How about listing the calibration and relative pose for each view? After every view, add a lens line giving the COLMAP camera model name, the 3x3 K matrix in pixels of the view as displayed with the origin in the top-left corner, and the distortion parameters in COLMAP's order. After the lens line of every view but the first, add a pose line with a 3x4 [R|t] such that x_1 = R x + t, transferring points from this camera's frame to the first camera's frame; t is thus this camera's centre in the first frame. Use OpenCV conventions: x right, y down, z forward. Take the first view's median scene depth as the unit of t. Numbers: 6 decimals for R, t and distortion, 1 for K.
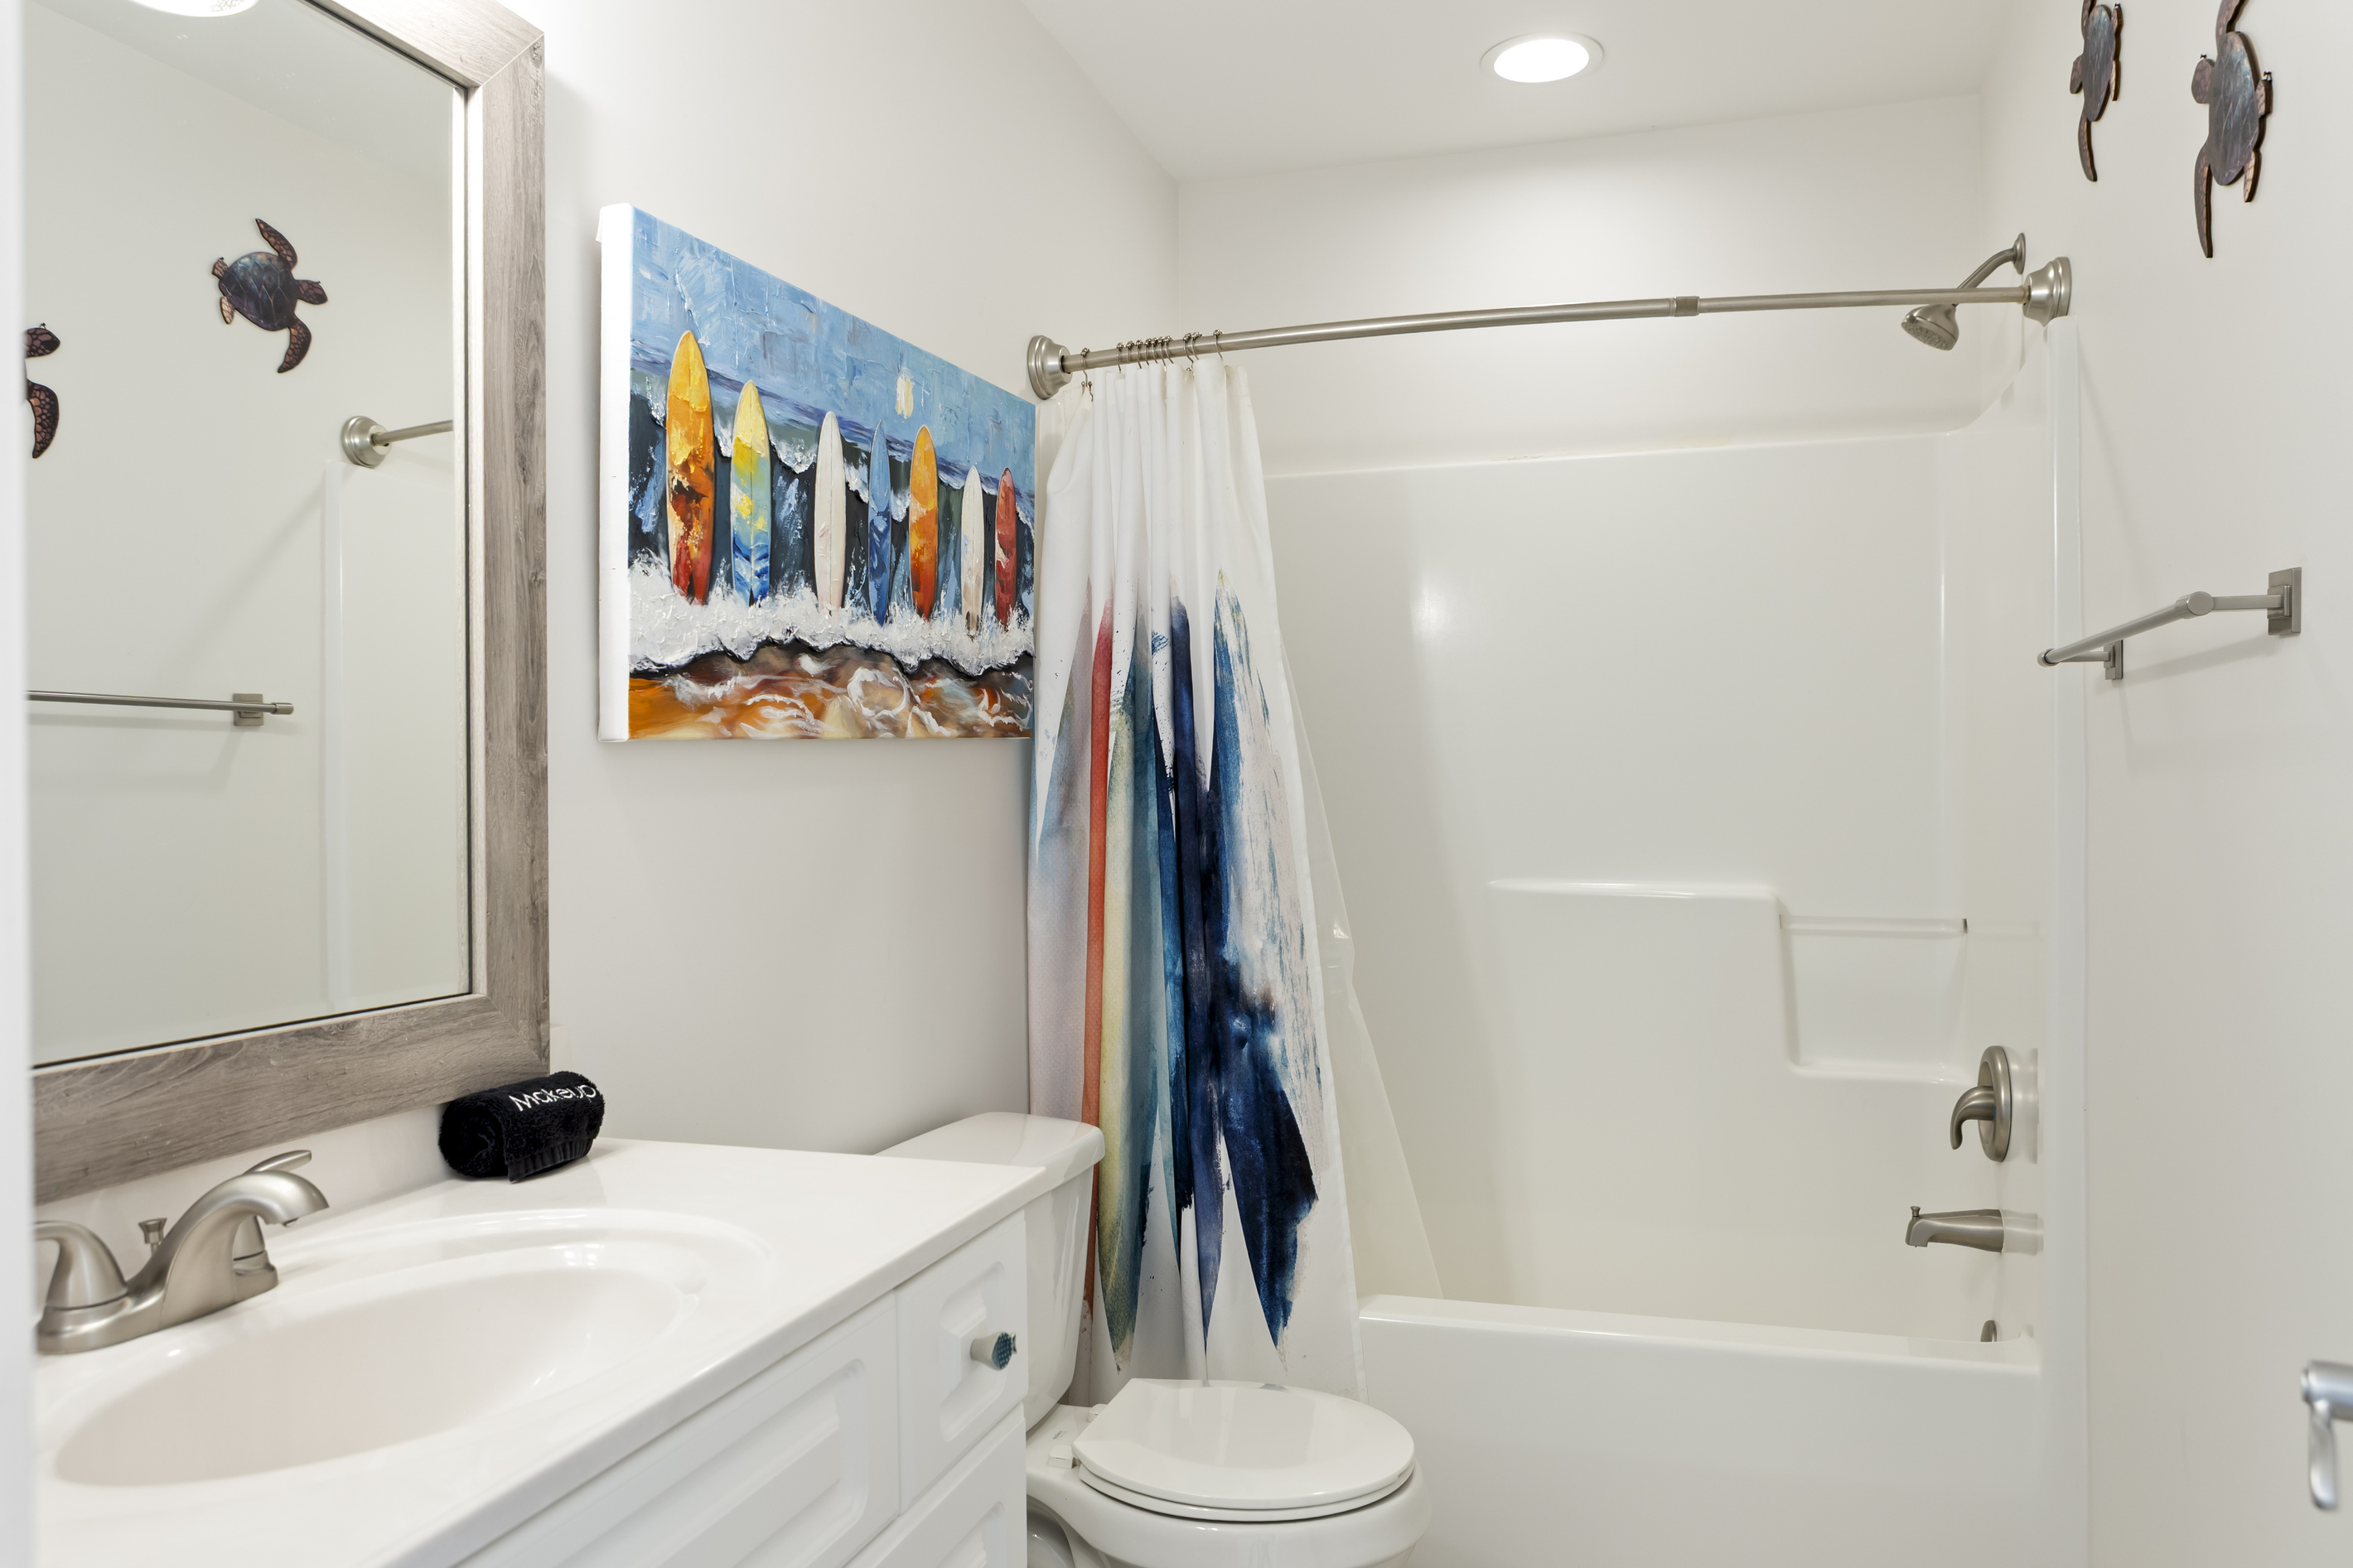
lens RADIAL K [[1655.1, 0, 1177.4], [0, 1655.1, 777.8], [0, 0, 1]] dist [0.004417, 0.000397]
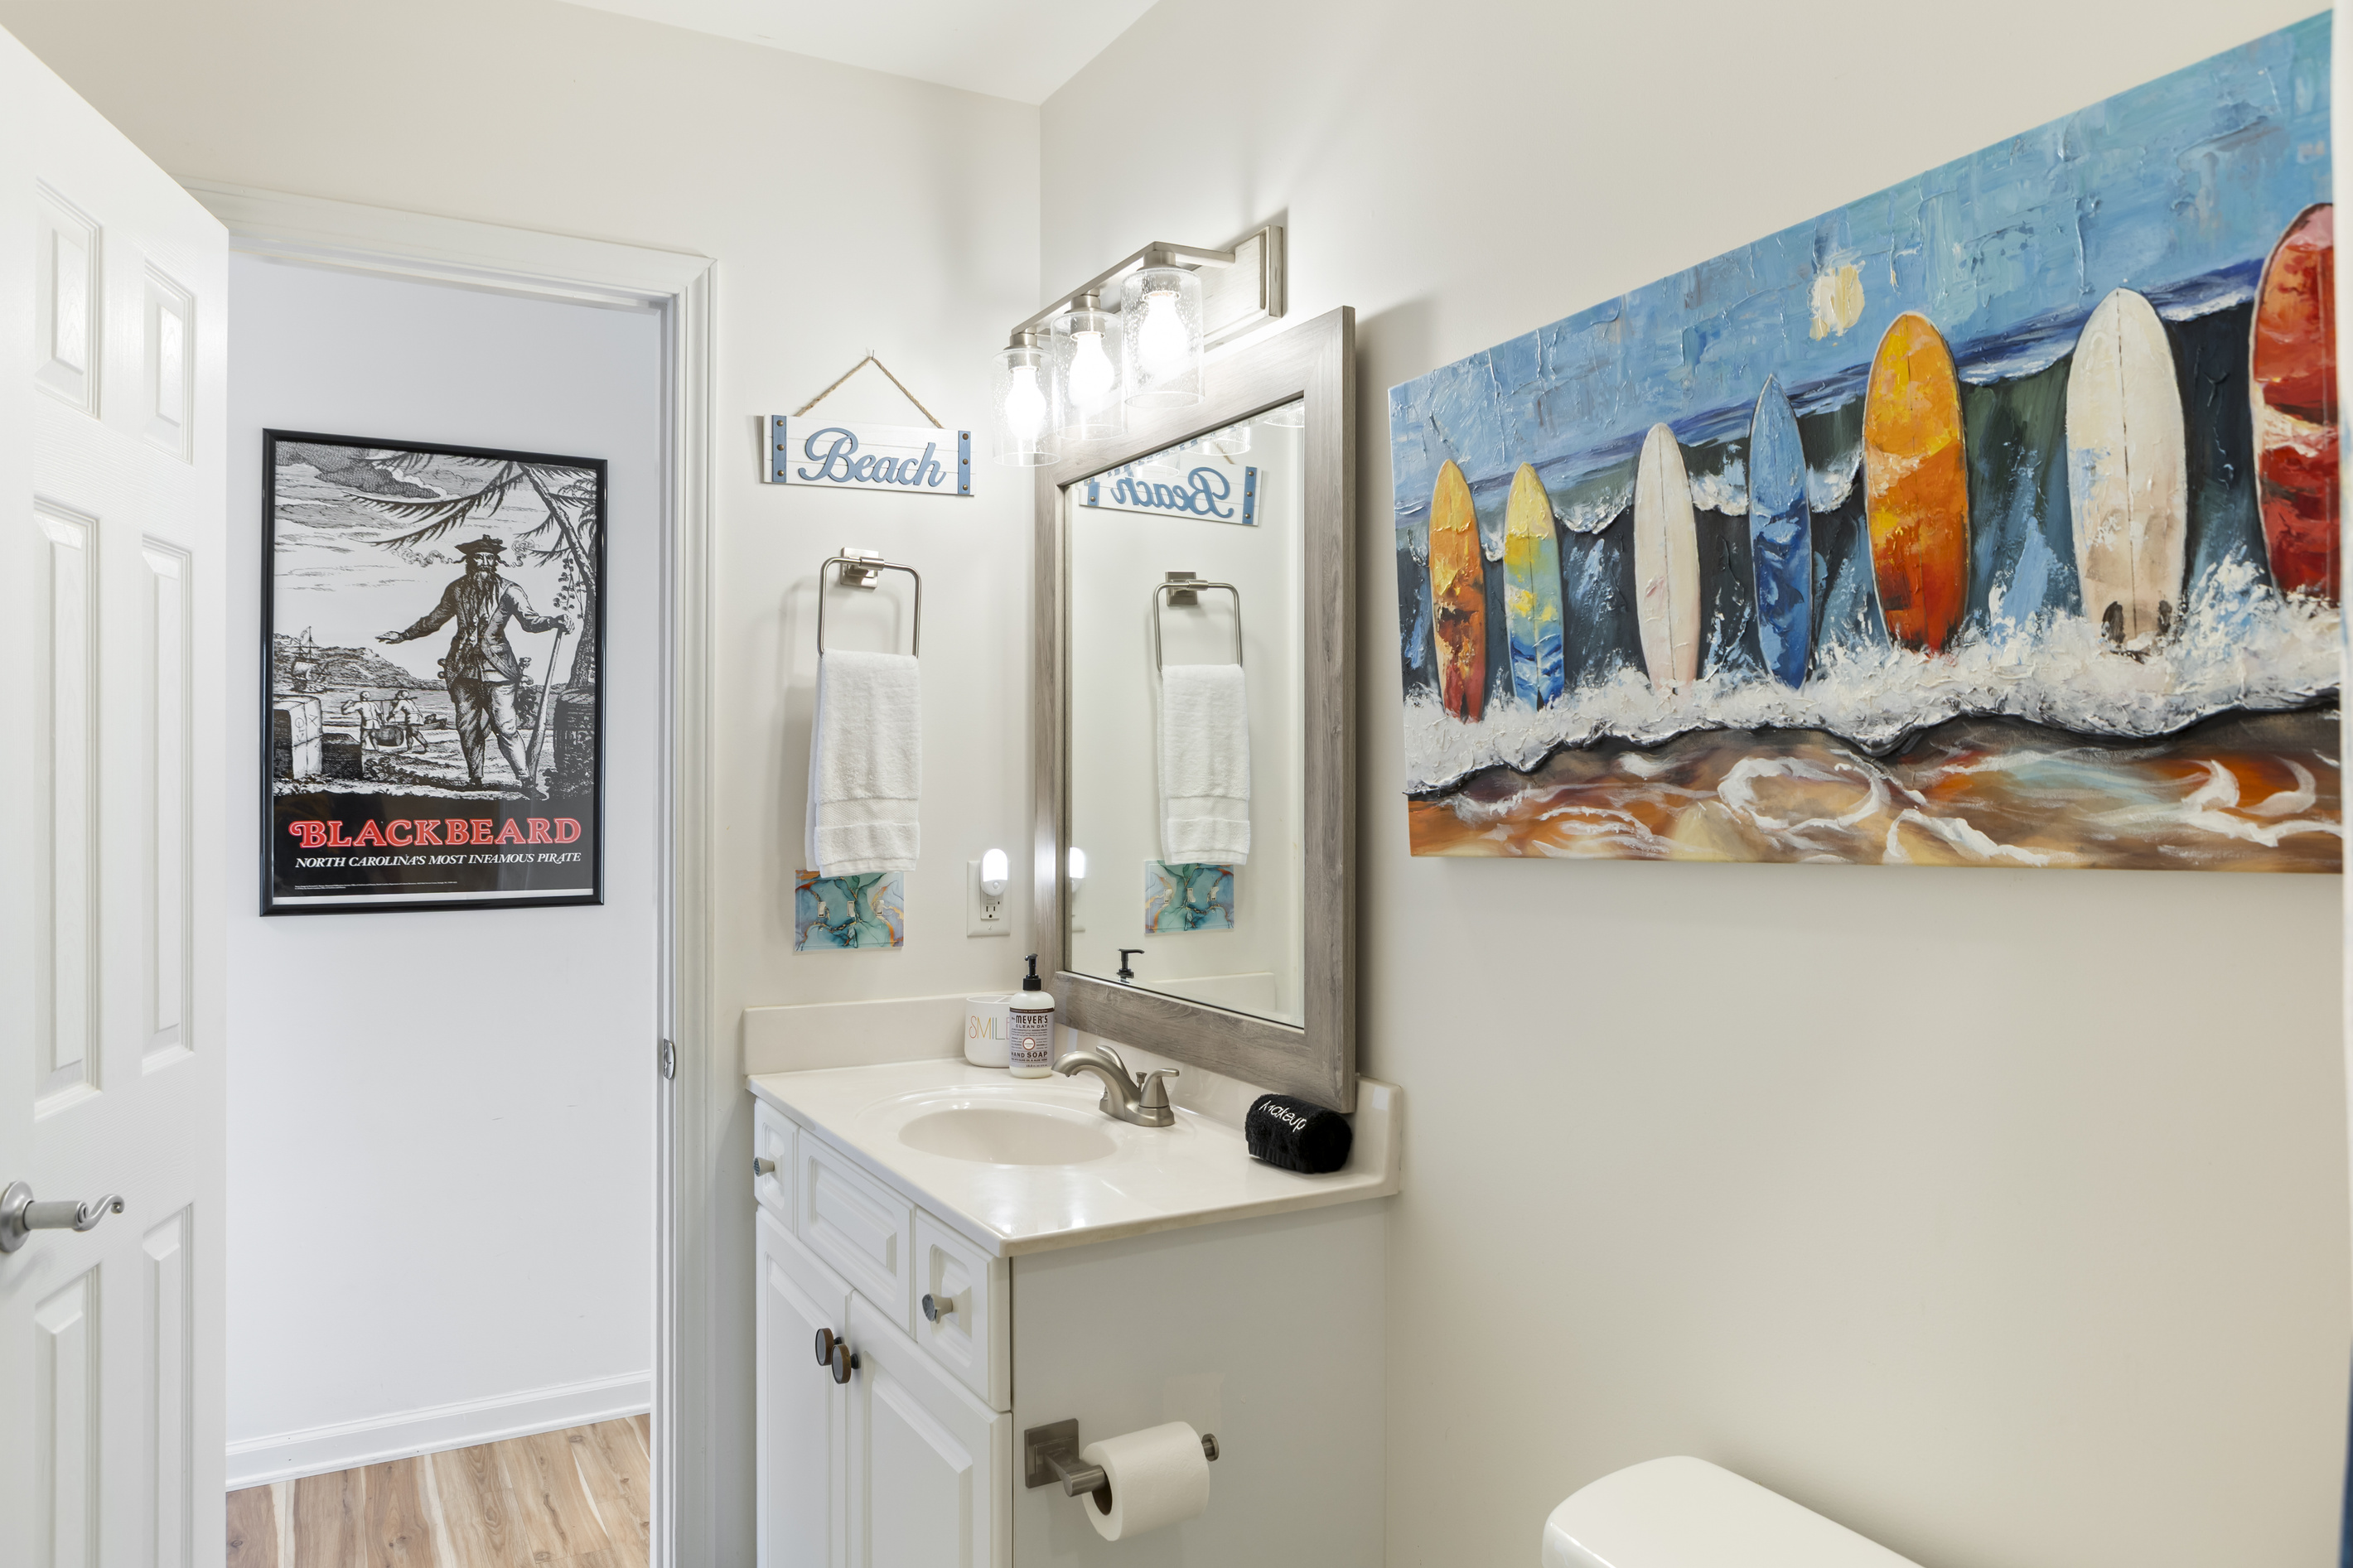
lens RADIAL K [[1655.1, 0, 1177.7], [0, 1655.1, 784.4], [0, 0, 1]] dist [0.004417, 0.000397]
pose [[-0.695595, 0.011644, -0.718340, 0.512255], [0.011107, 0.999923, 0.005453, -0.069125], [0.718349, -0.004186, -0.695671, 1.453979]]
